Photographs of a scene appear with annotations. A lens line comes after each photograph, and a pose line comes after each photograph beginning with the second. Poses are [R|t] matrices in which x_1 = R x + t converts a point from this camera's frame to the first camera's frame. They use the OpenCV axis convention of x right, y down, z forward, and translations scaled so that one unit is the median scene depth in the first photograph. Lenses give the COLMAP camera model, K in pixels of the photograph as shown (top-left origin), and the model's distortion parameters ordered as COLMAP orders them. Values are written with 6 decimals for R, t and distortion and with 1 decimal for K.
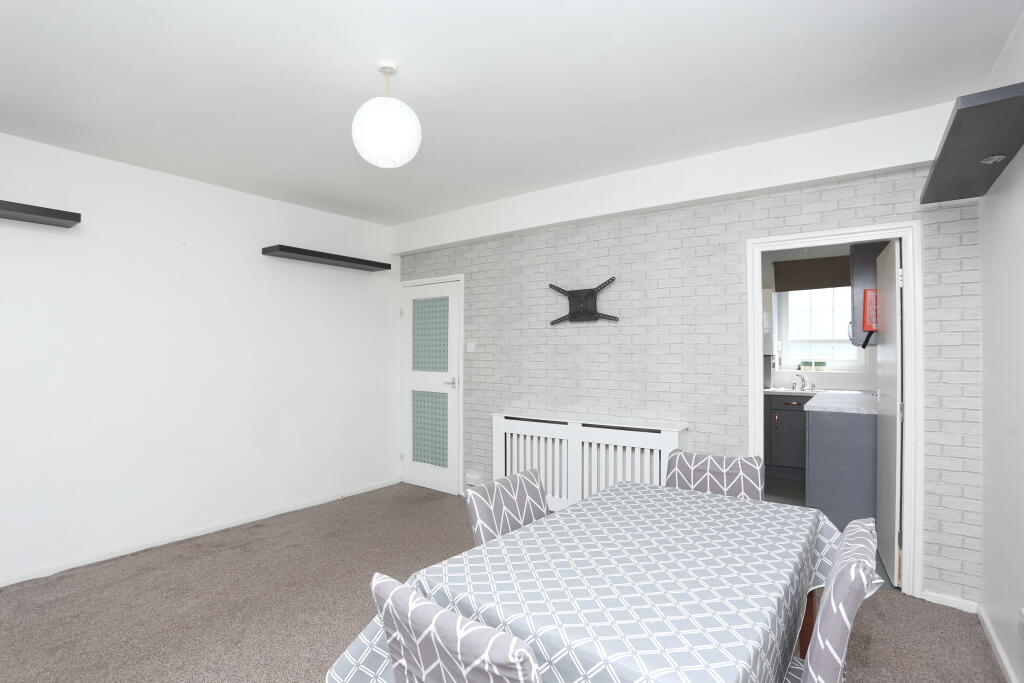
lens RADIAL K [[516.6, 0, 508.2], [0, 516.6, 348.1], [0, 0, 1]] dist [-0.065446, 0.032772]
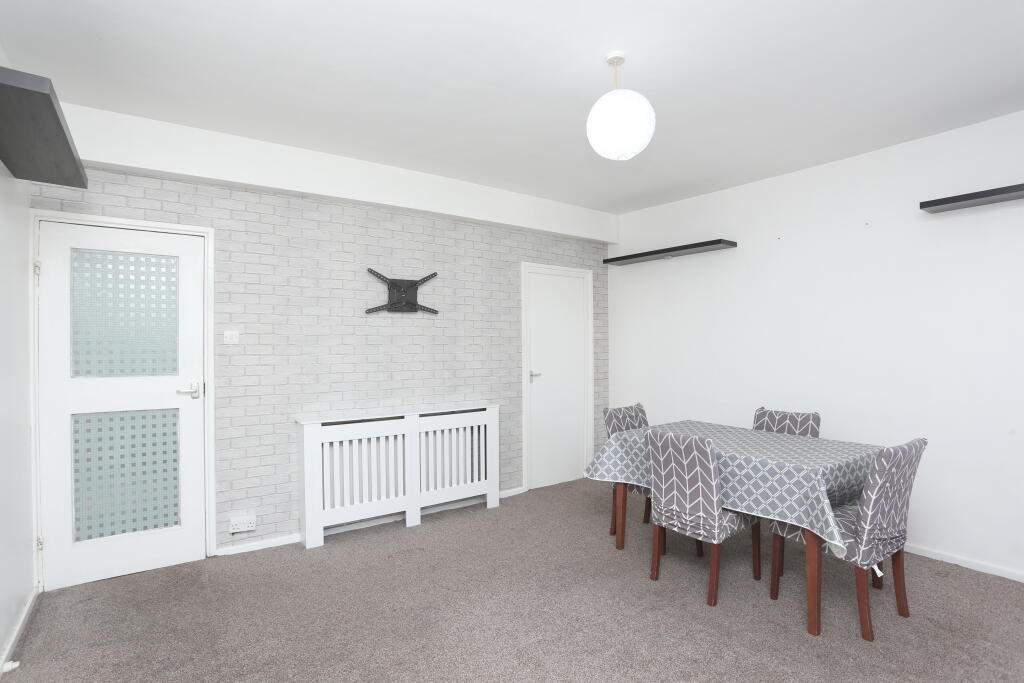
lens RADIAL K [[486.9, 0, 512.0], [0, 486.9, 341.5], [0, 0, 1]] dist [-0.002865, -0.000115]
pose [[0.332258, 0.000195, 0.943188, -0.629237], [-0.006439, 0.999977, 0.002061, 0.001089], [-0.943166, -0.006758, 0.332252, 0.468764]]
